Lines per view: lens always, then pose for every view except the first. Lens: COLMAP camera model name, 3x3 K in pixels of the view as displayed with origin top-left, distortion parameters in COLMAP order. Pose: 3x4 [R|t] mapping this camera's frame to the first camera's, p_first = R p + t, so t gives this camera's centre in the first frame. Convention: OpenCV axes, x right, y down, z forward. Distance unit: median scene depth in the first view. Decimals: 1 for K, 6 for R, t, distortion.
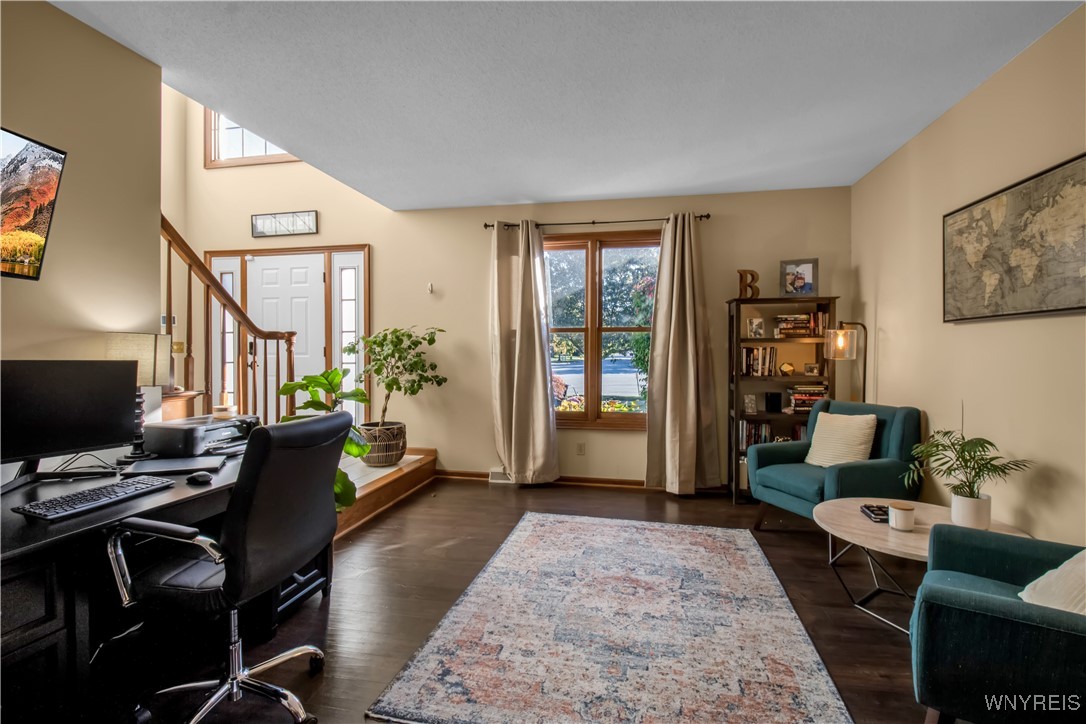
lens RADIAL K [[500.2, 0, 546.4], [0, 500.2, 353.8], [0, 0, 1]] dist [-0.003293, -0.001155]
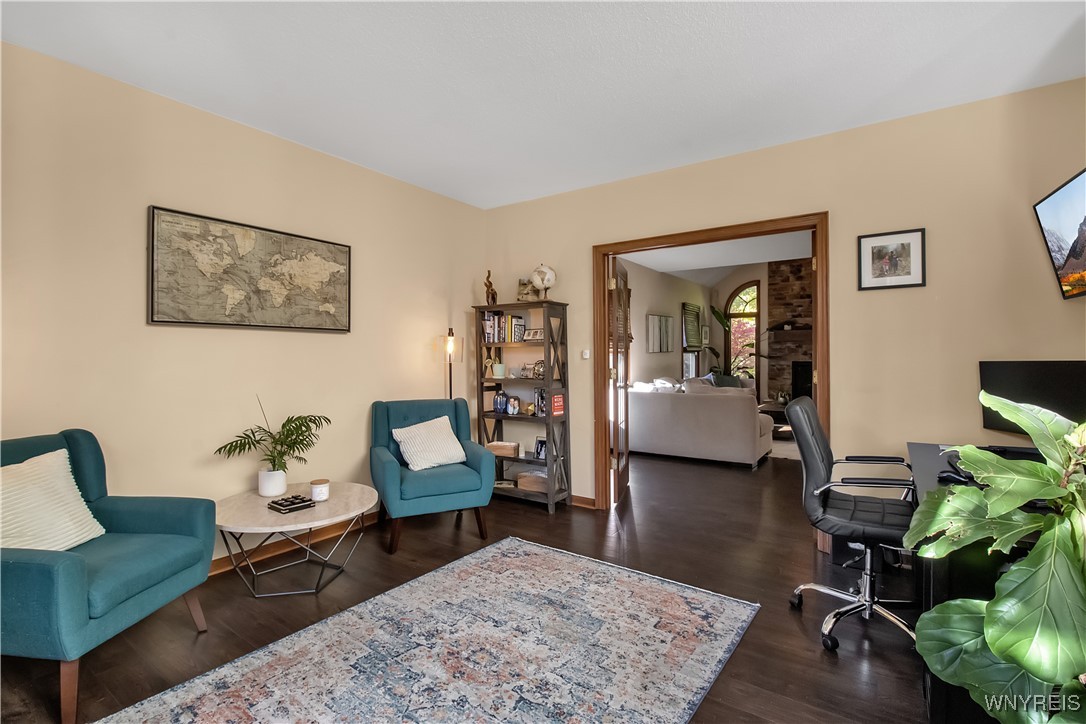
lens RADIAL K [[500.2, 0, 546.4], [0, 500.2, 353.8], [0, 0, 1]] dist [-0.003293, -0.001155]
pose [[-0.913308, 0.001247, 0.407267, -0.253599], [0.002630, 0.999993, 0.002837, -0.006902], [-0.407260, 0.003662, -0.913305, 1.671861]]
